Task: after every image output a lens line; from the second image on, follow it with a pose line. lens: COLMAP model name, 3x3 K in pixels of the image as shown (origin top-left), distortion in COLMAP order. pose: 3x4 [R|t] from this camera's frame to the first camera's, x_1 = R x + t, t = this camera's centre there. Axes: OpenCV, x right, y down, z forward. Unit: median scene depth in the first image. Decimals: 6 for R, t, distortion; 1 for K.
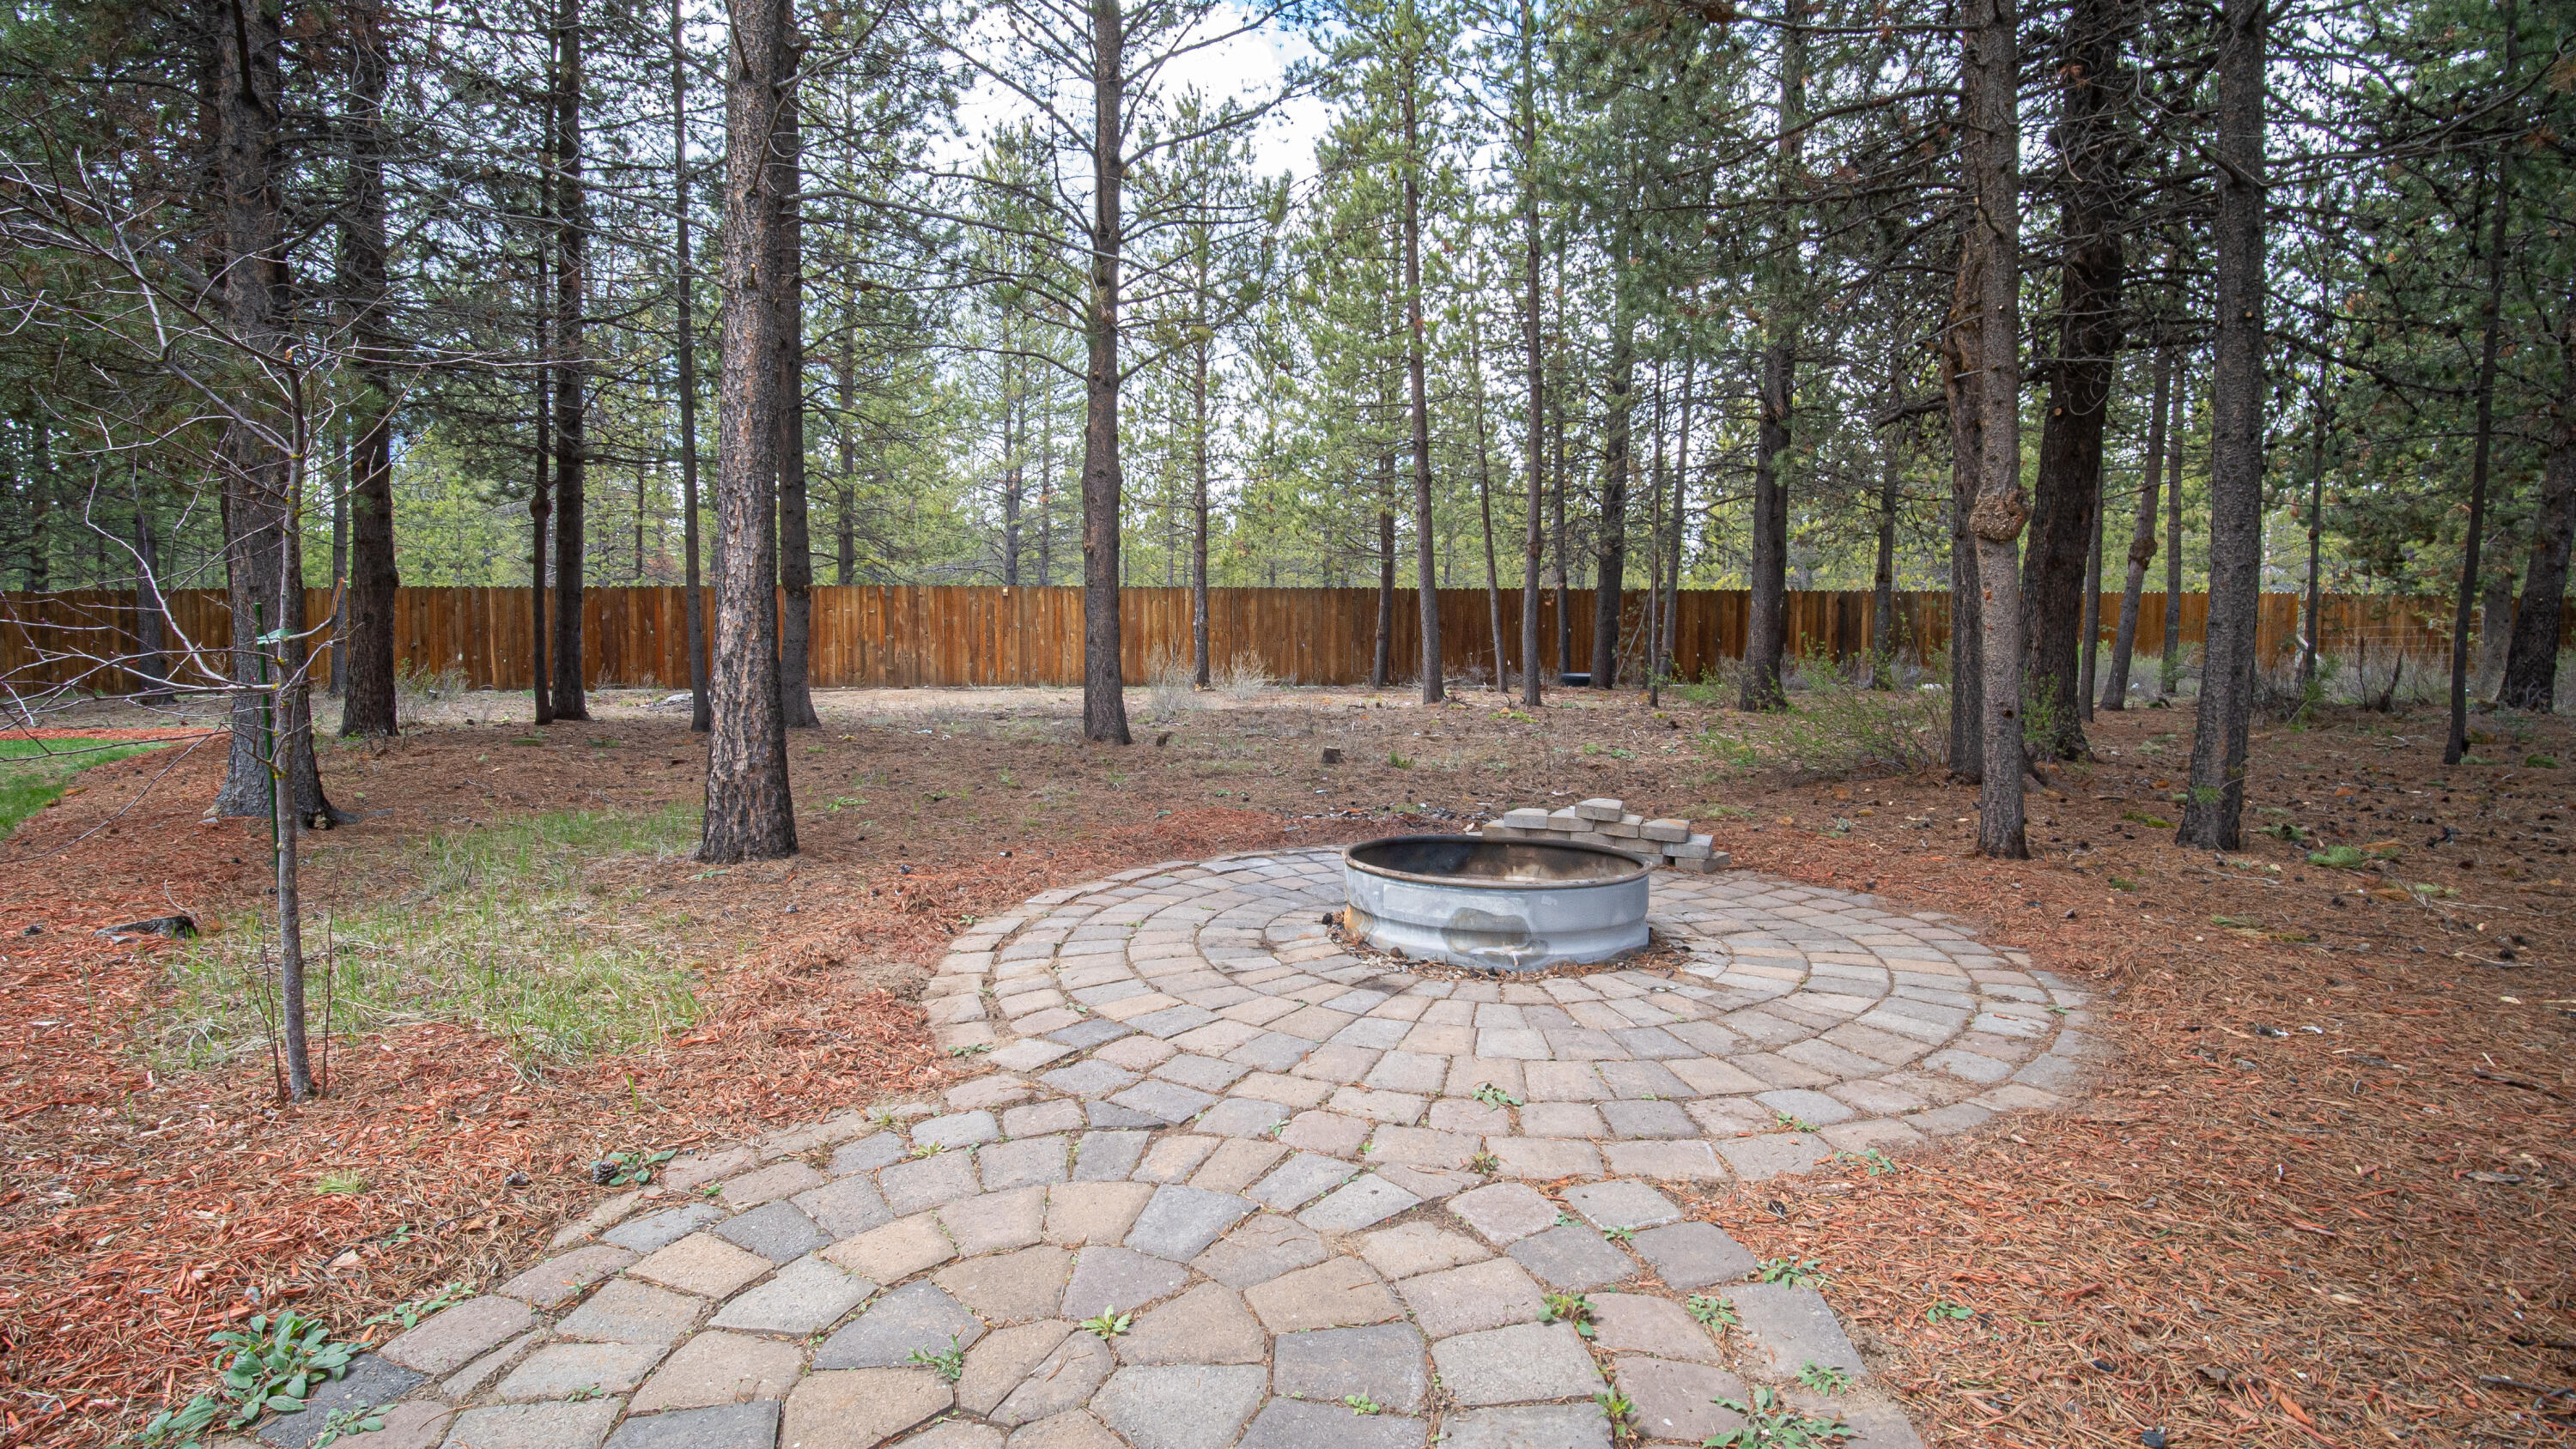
lens RADIAL K [[1151.2, 0, 1288.5], [0, 1151.2, 722.0], [0, 0, 1]] dist [-0.011583, -0.003830]
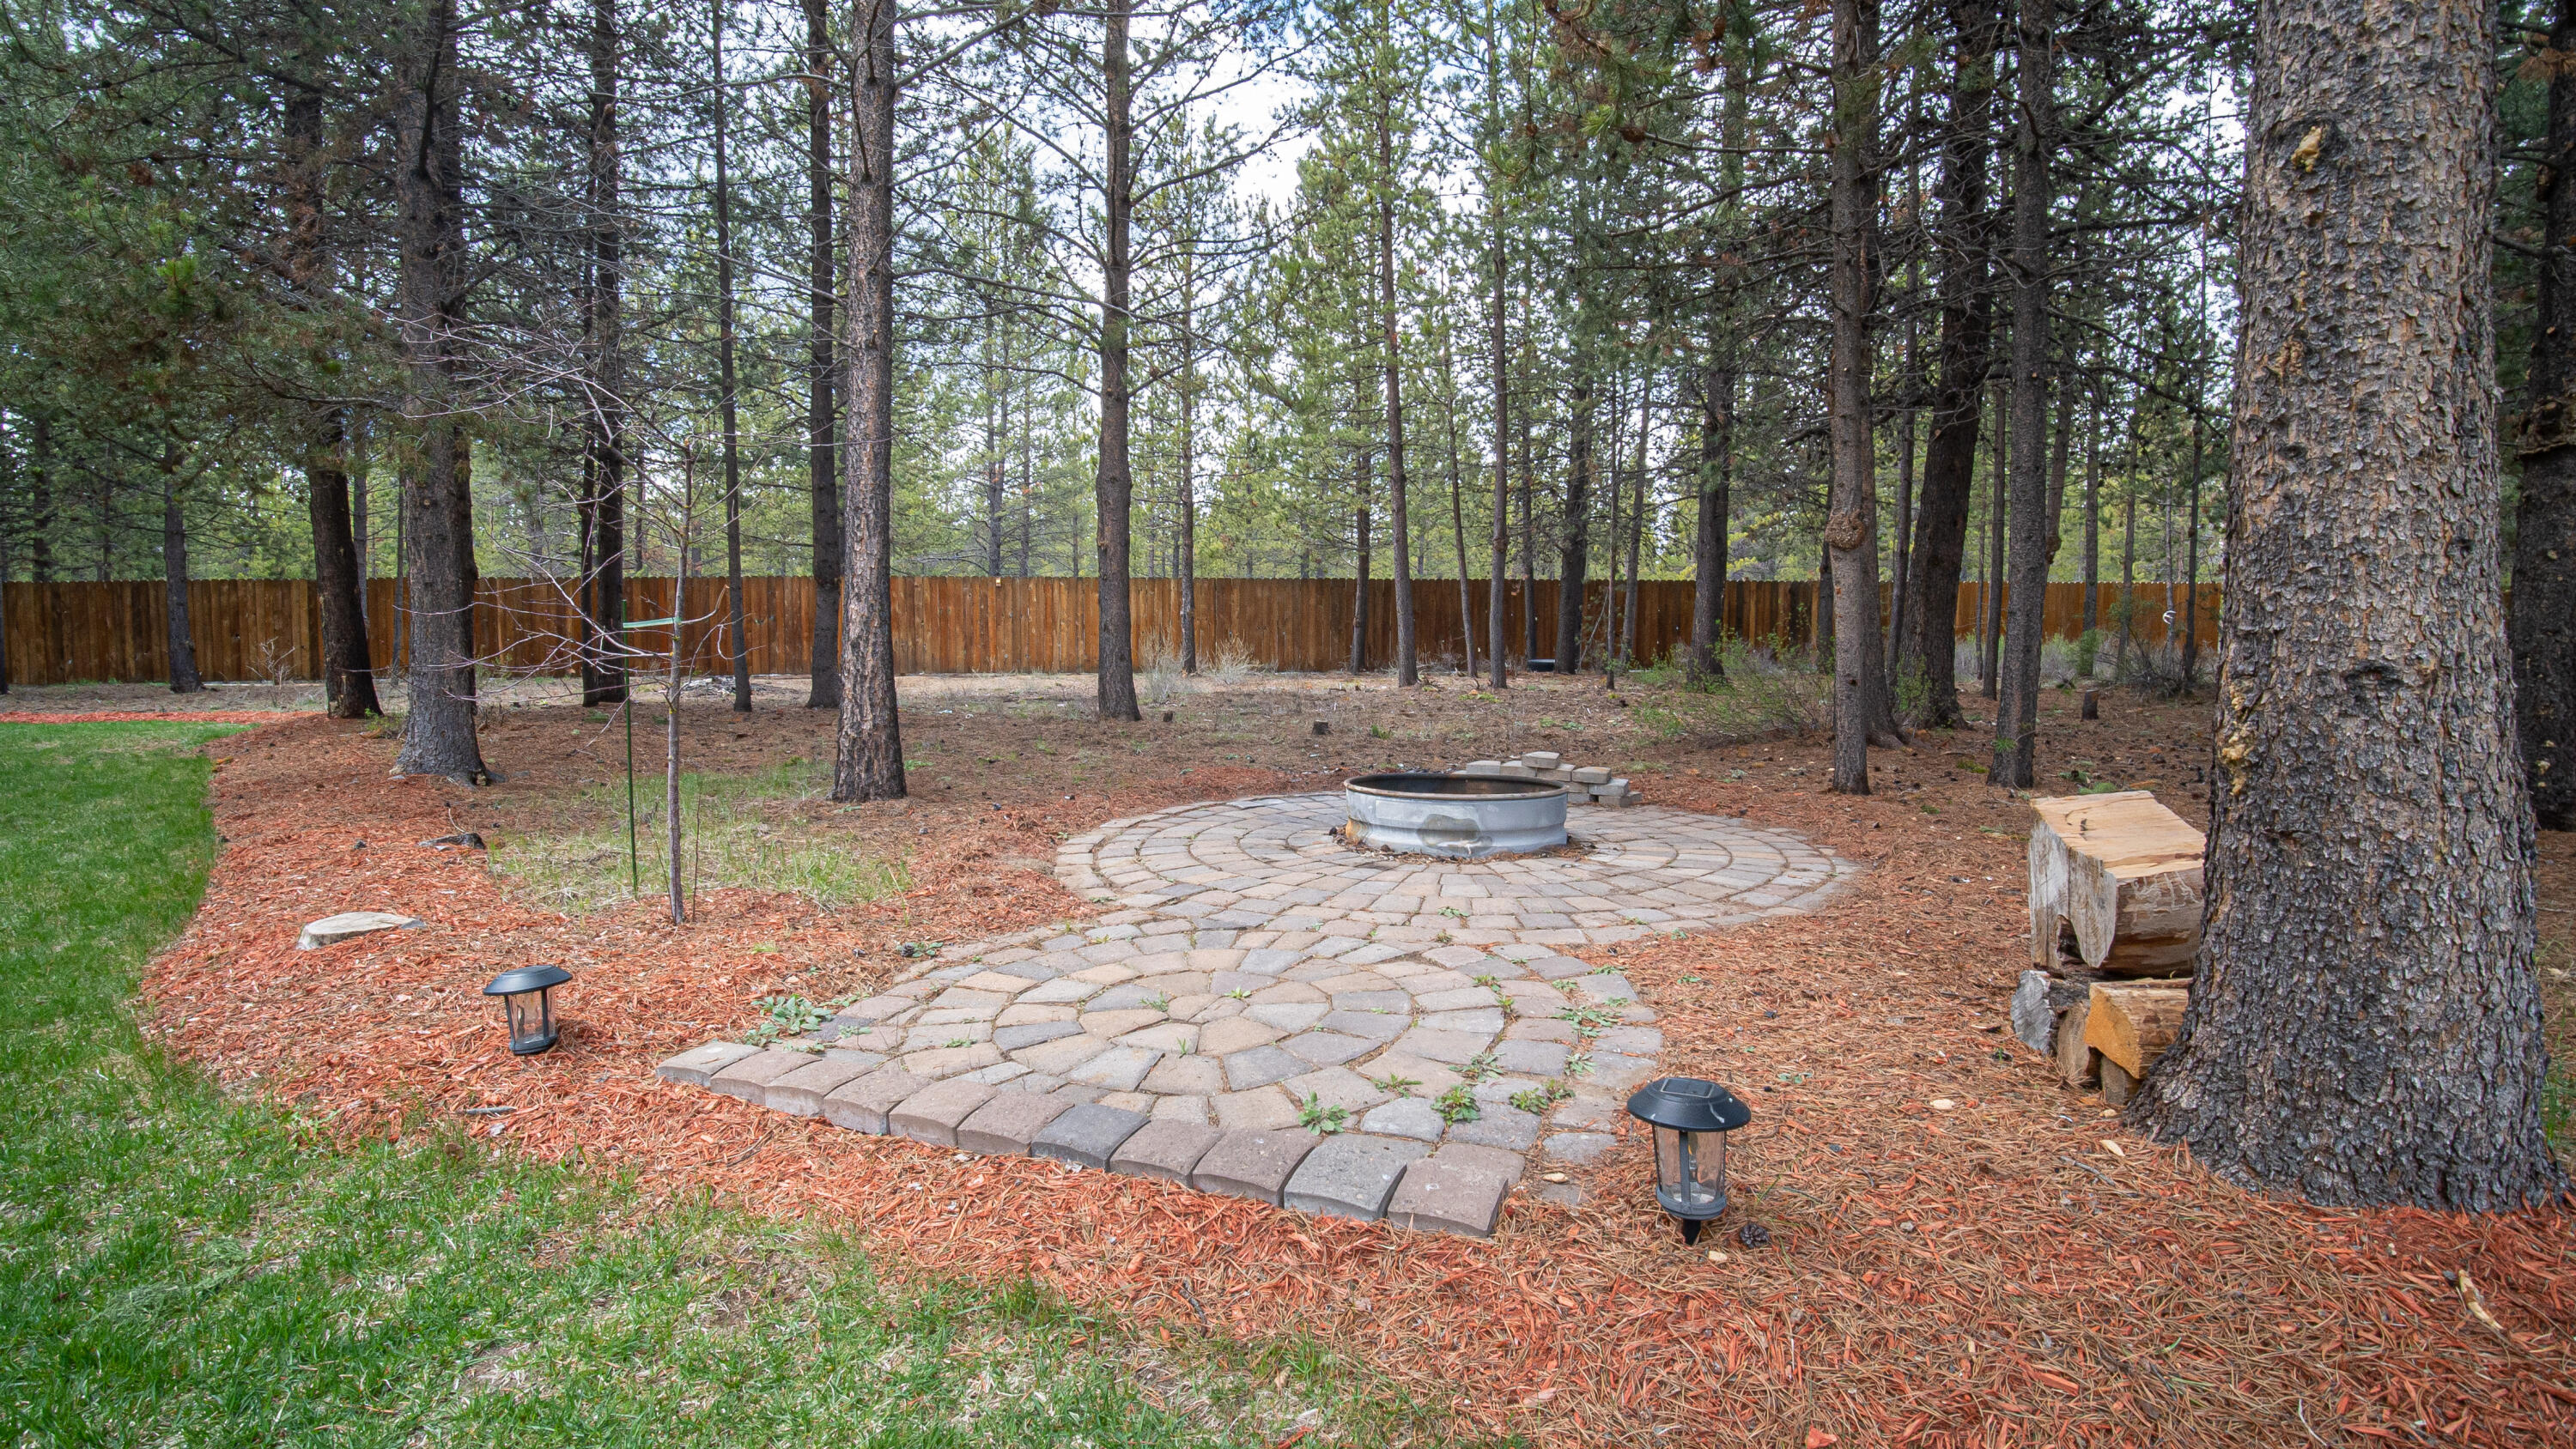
lens RADIAL K [[1151.2, 0, 1287.7], [0, 1151.2, 722.5], [0, 0, 1]] dist [-0.011583, -0.003830]
pose [[0.999753, -0.003036, 0.022005, -0.013777], [0.002821, 0.999948, 0.009783, 0.008270], [-0.022033, -0.009719, 0.999710, -0.098822]]
